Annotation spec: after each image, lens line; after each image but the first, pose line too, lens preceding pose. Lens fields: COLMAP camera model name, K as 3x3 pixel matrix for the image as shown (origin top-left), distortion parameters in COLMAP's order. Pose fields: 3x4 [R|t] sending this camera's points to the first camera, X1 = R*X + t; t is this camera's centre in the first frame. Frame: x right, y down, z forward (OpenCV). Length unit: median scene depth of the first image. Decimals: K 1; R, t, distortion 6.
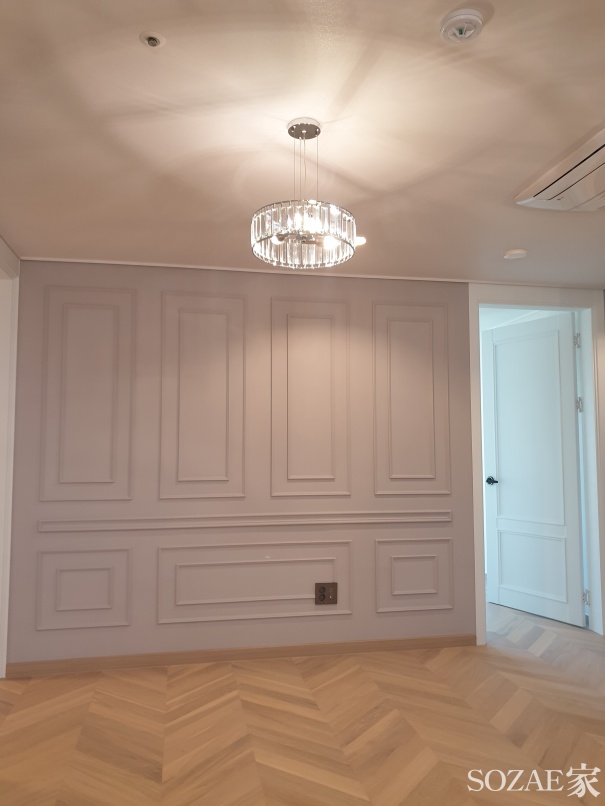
lens RADIAL K [[629.5, 0, 301.3], [0, 629.5, 406.6], [0, 0, 1]] dist [0.037132, -0.045485]
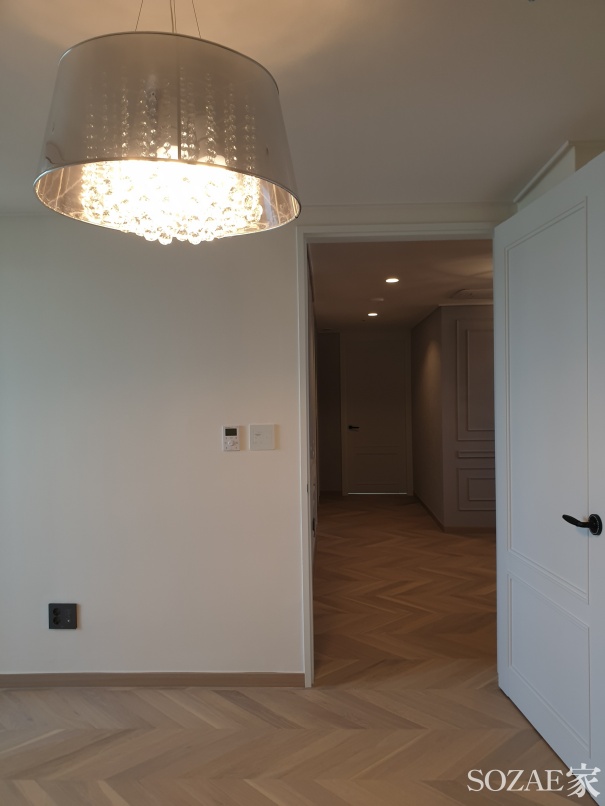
lens RADIAL K [[631.3, 0, 300.2], [0, 631.3, 405.4], [0, 0, 1]] dist [-0.007438, -0.003470]
pose [[0.232327, -0.014670, 0.972527, -1.352791], [-0.051389, 0.998305, 0.027335, 0.004009], [-0.971279, -0.056328, 0.231179, 0.797224]]
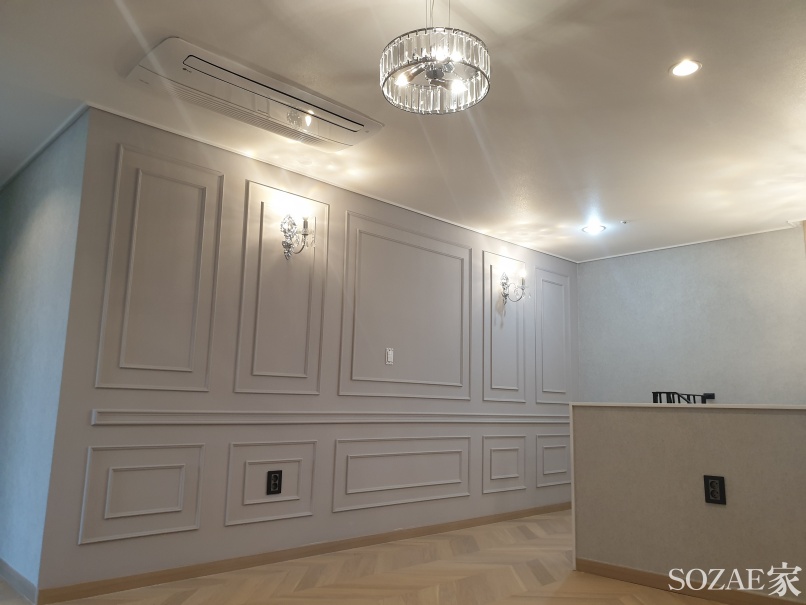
lens RADIAL K [[629.5, 0, 397.7], [0, 629.5, 306.1], [0, 0, 1]] dist [0.037132, -0.045485]
pose [[-0.540835, 0.122203, 0.832204, -0.429441], [-0.077421, 0.977957, -0.193921, 0.159249], [-0.837558, -0.169309, -0.519453, 0.891852]]
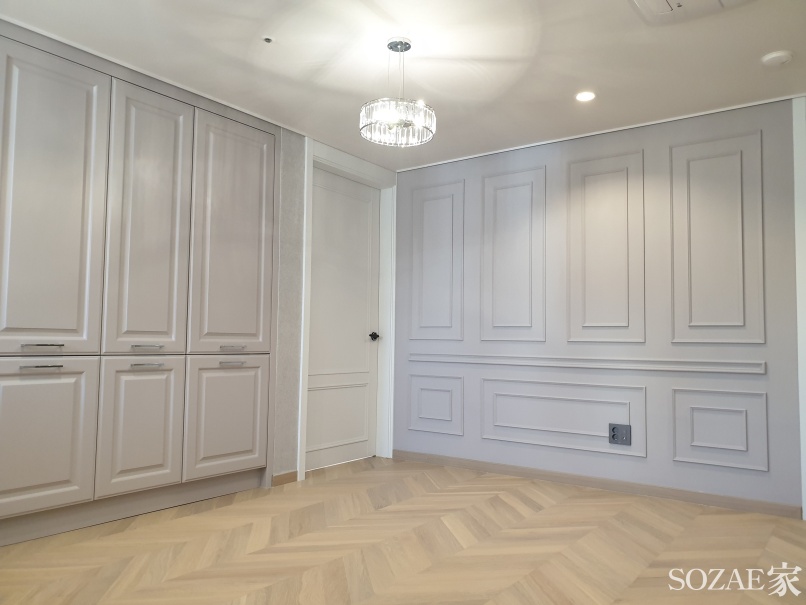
lens RADIAL K [[629.5, 0, 406.6], [0, 629.5, 306.3], [0, 0, 1]] dist [0.037132, -0.045485]
pose [[0.685773, -0.030323, -0.727184, 0.612421], [0.035262, 0.999343, -0.008419, 0.086596], [0.726961, -0.019868, 0.686391, 0.029076]]
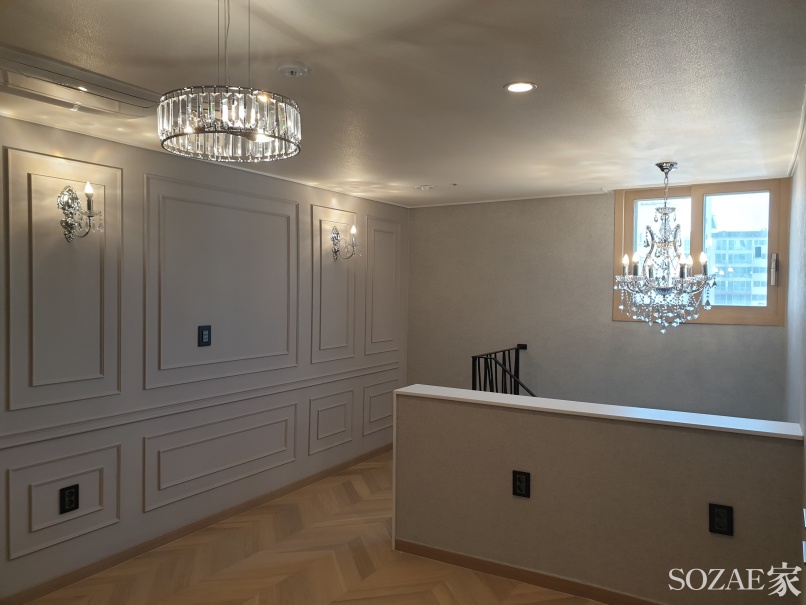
lens RADIAL K [[629.5, 0, 404.8], [0, 629.5, 306.0], [0, 0, 1]] dist [0.037132, -0.045485]
pose [[-0.742597, -0.031047, 0.669018, -0.394862], [-0.055750, 0.998324, -0.015552, -0.036807], [-0.667414, -0.048847, -0.743083, 0.848293]]
